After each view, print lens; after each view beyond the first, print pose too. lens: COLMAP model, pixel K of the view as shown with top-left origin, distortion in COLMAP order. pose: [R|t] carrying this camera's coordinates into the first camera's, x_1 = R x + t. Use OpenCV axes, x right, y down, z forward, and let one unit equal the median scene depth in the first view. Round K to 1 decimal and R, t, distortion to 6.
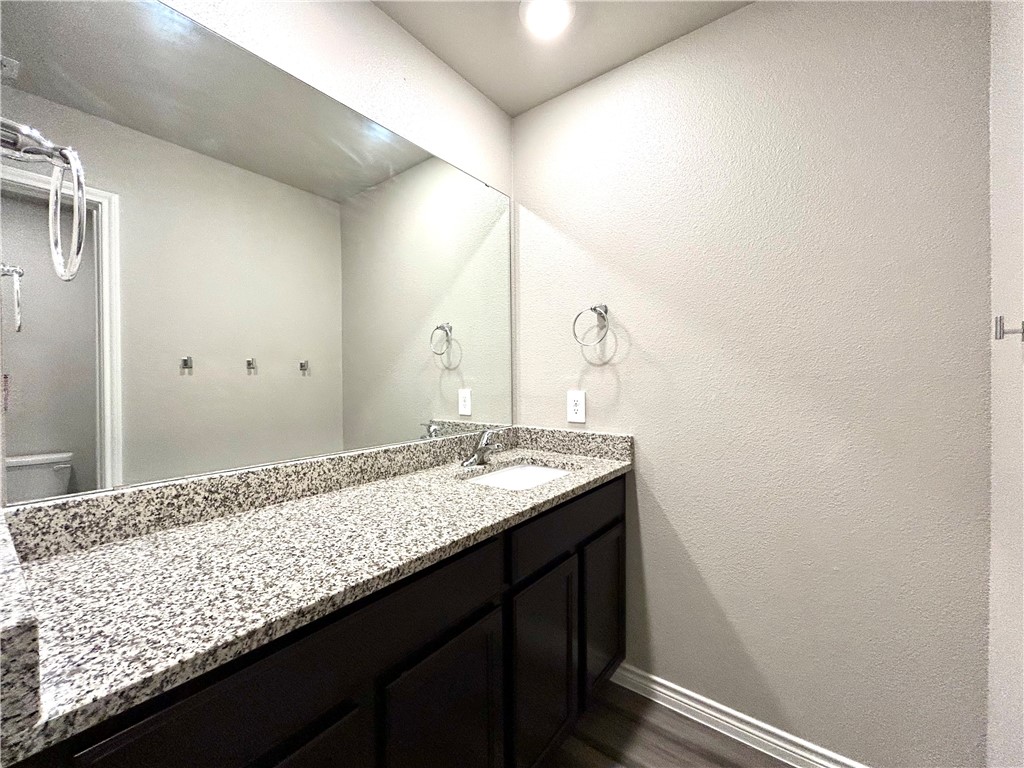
lens RADIAL K [[413.2, 0, 510.8], [0, 413.2, 381.4], [0, 0, 1]] dist [0.001504, 0.000860]
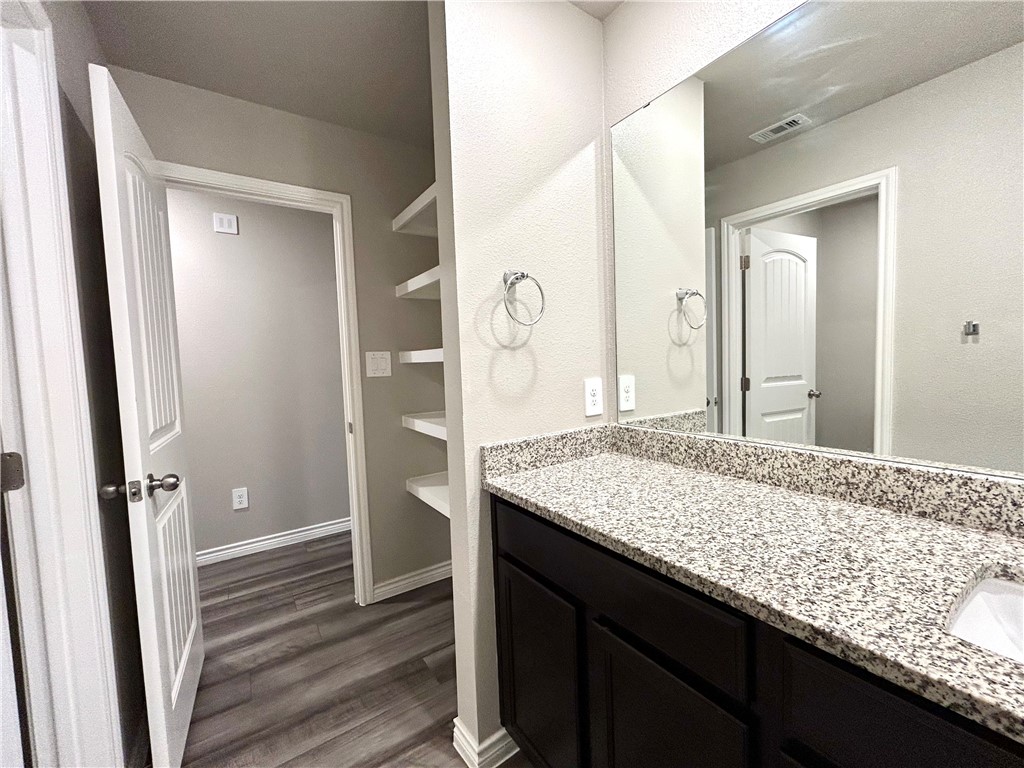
lens RADIAL K [[413.2, 0, 510.5], [0, 413.2, 381.4], [0, 0, 1]] dist [0.001504, 0.000860]
pose [[-0.318982, 0.063224, -0.945650, 0.661127], [0.028244, 0.997963, 0.057194, -0.028731], [0.947340, -0.008465, -0.320118, 0.876590]]
